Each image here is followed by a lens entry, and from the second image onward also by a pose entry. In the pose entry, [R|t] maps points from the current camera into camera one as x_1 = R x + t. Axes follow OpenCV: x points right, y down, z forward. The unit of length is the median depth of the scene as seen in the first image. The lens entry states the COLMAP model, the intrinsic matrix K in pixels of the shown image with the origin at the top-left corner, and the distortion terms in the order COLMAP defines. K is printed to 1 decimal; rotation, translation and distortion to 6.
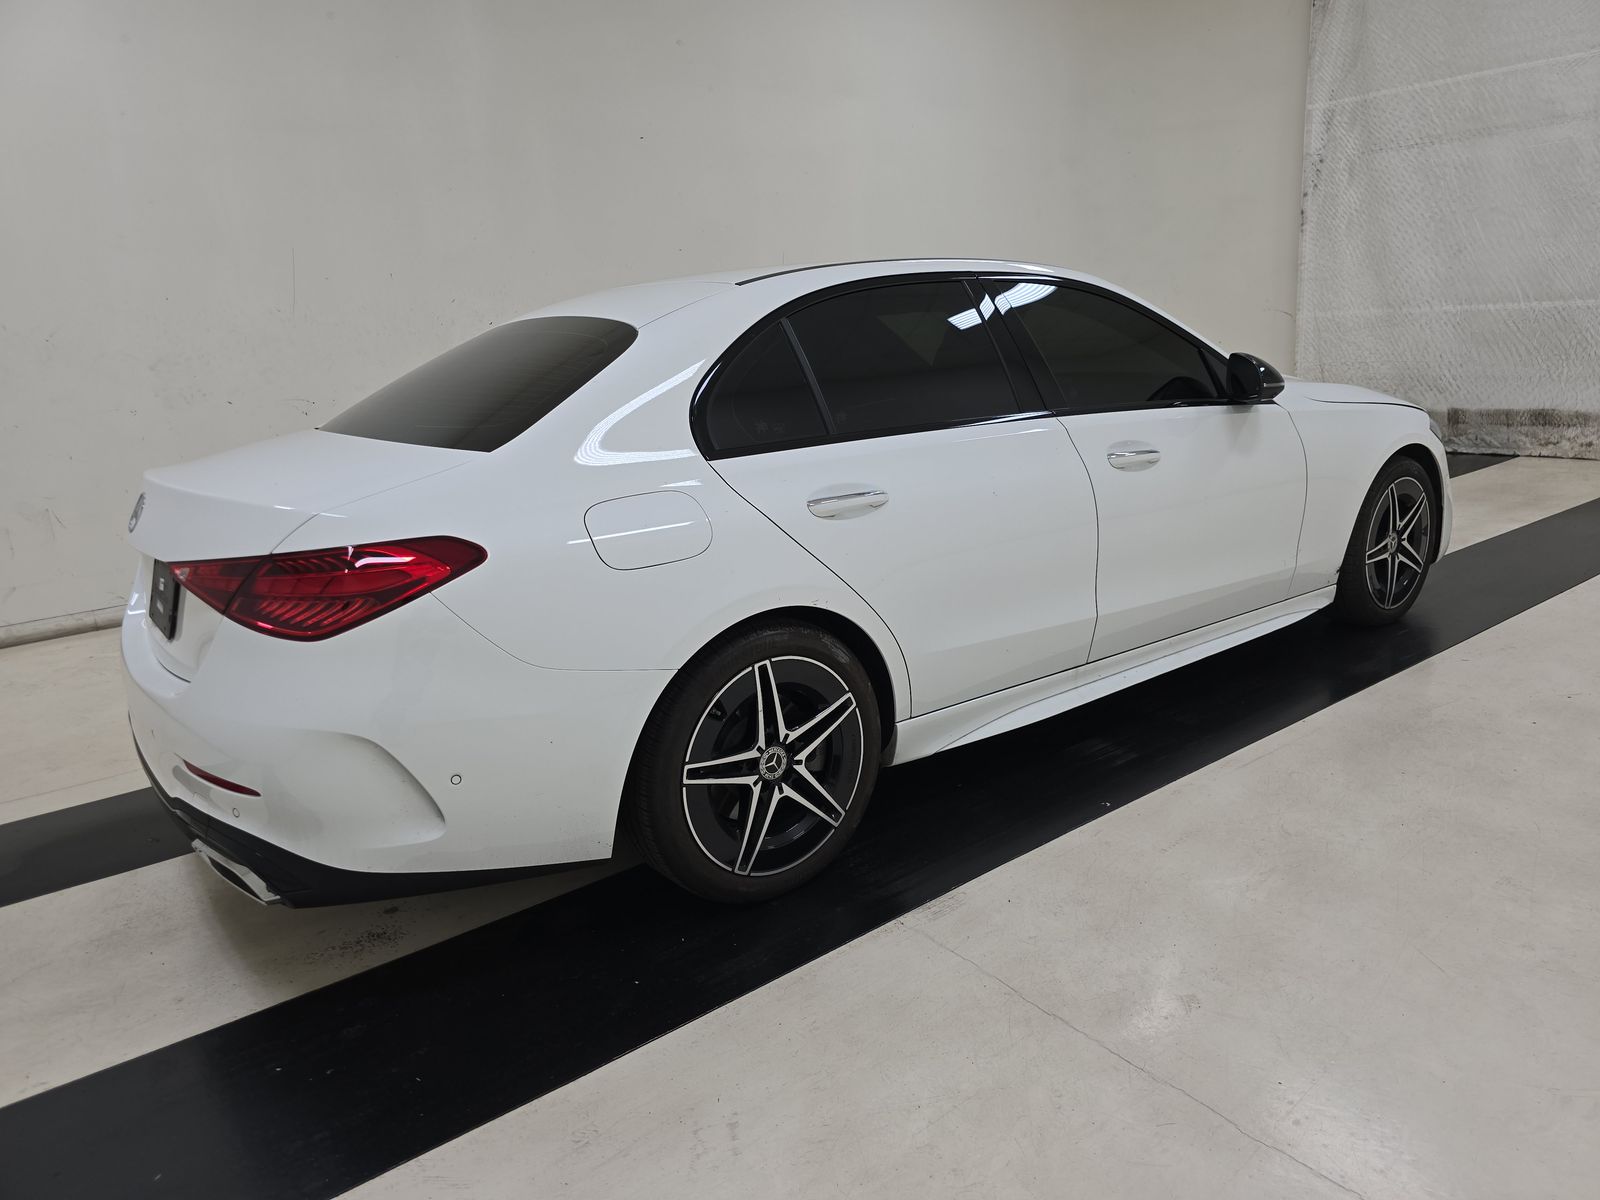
lens RADIAL K [[1071.1, 0, 812.6], [0, 1071.1, 600.4], [0, 0, 1]] dist [0.049233, -0.047595]
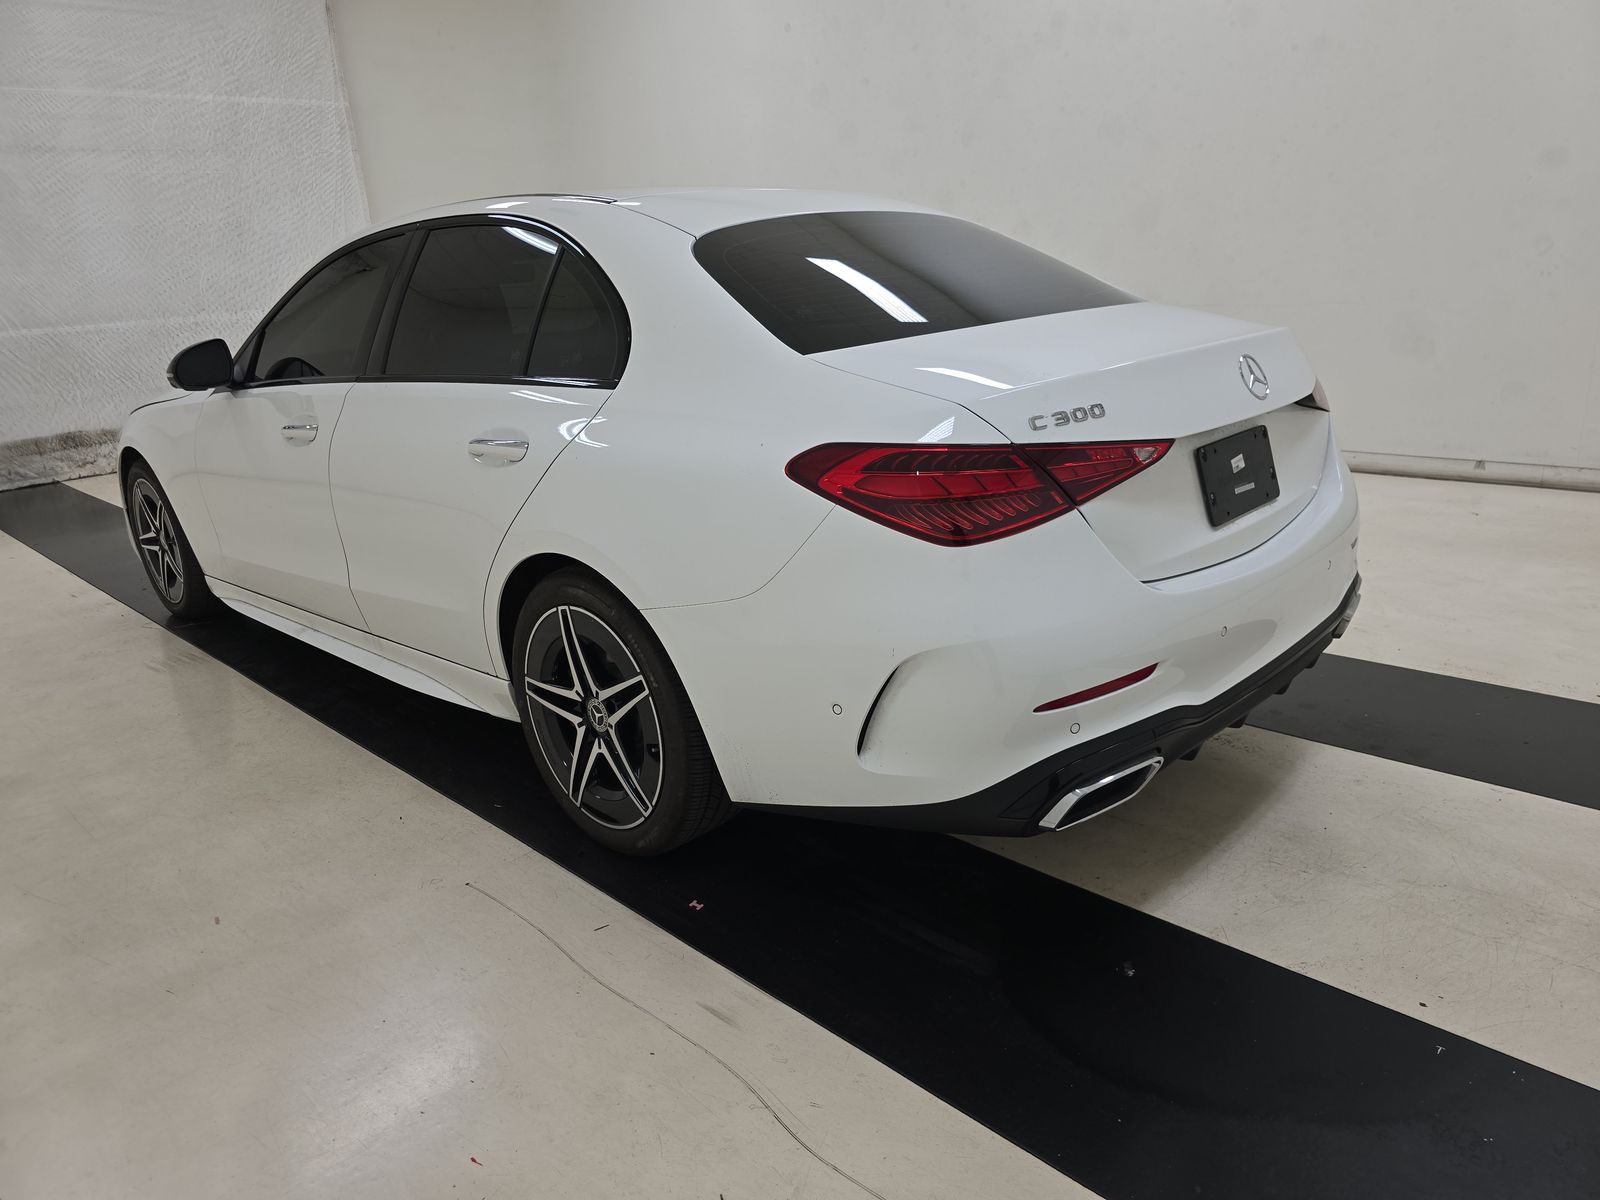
lens RADIAL K [[1071.1, 0, 812.6], [0, 1071.1, 600.4], [0, 0, 1]] dist [0.049233, -0.047595]
pose [[-0.147740, -0.227472, 0.962512, -0.448884], [0.316691, 0.911071, 0.263925, -0.077955], [-0.936952, 0.343812, -0.062563, 0.450254]]
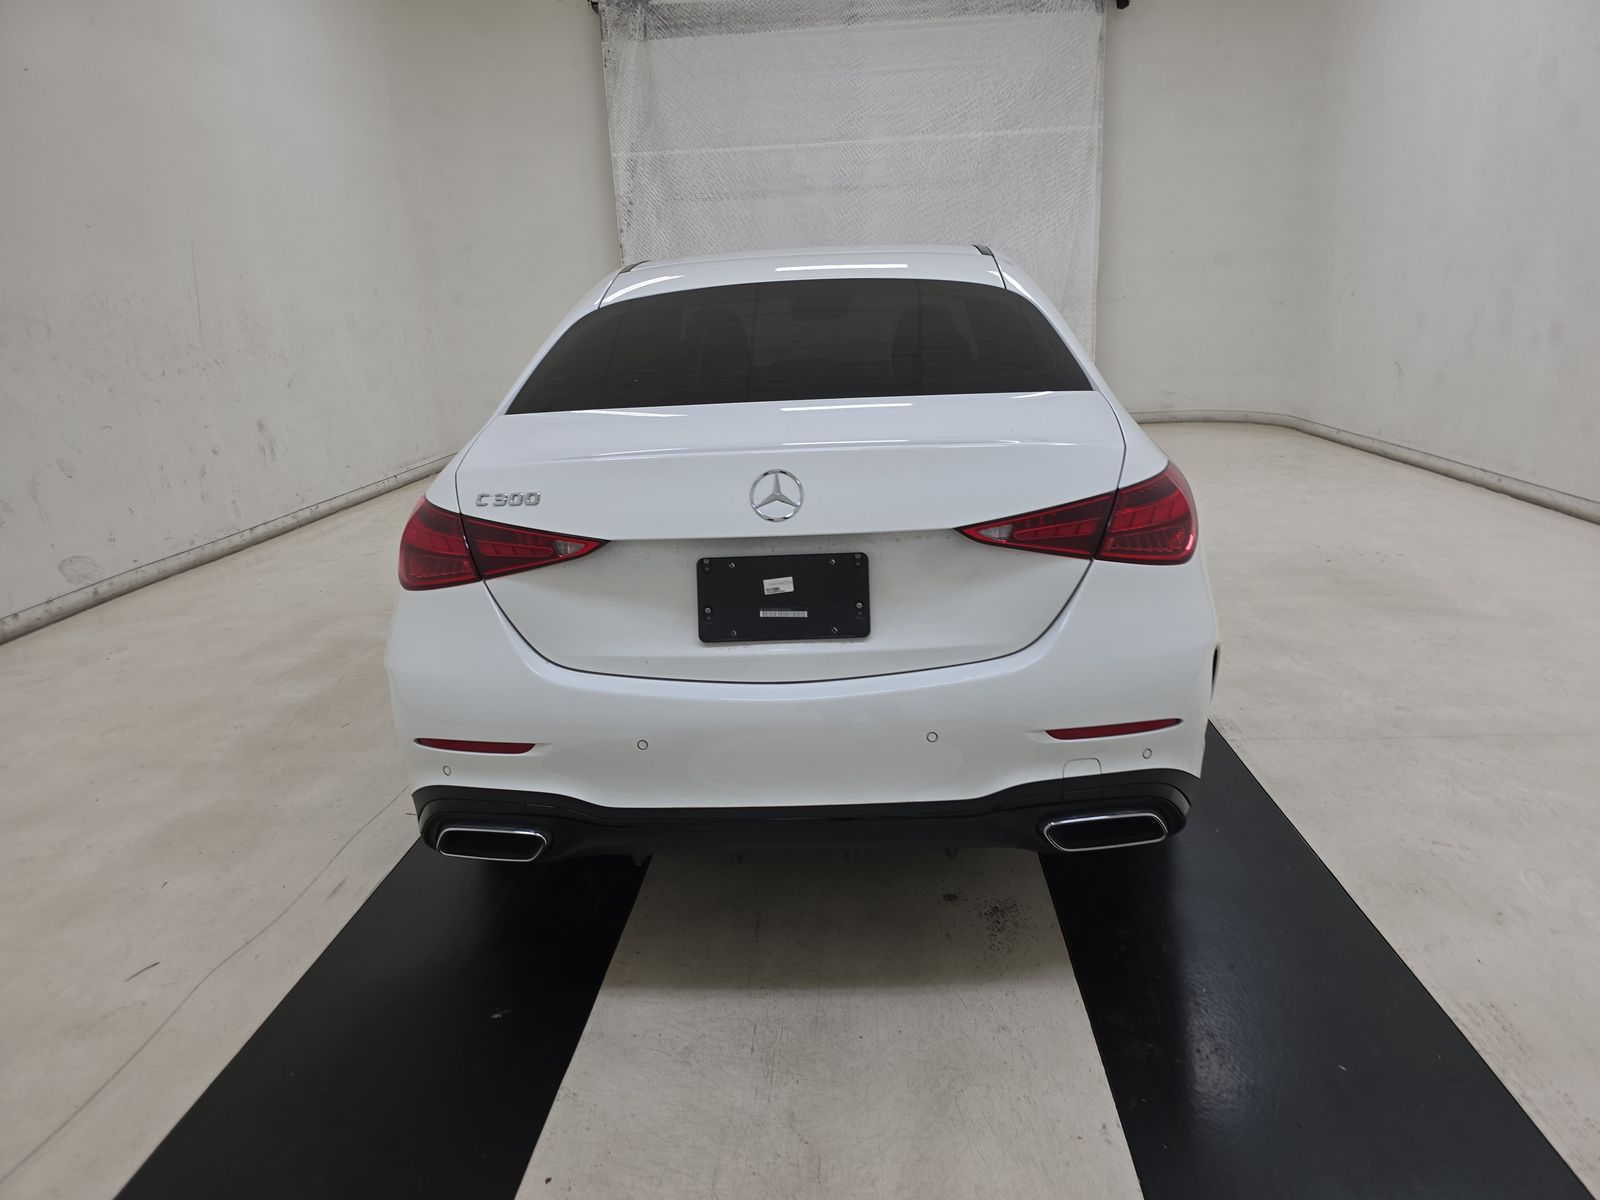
lens RADIAL K [[1071.1, 0, 812.6], [0, 1071.1, 600.4], [0, 0, 1]] dist [0.049233, -0.047595]
pose [[0.643182, -0.169257, 0.746772, -0.373283], [0.197354, 0.978957, 0.051904, -0.011211], [-0.739843, 0.113995, 0.663051, 0.151541]]
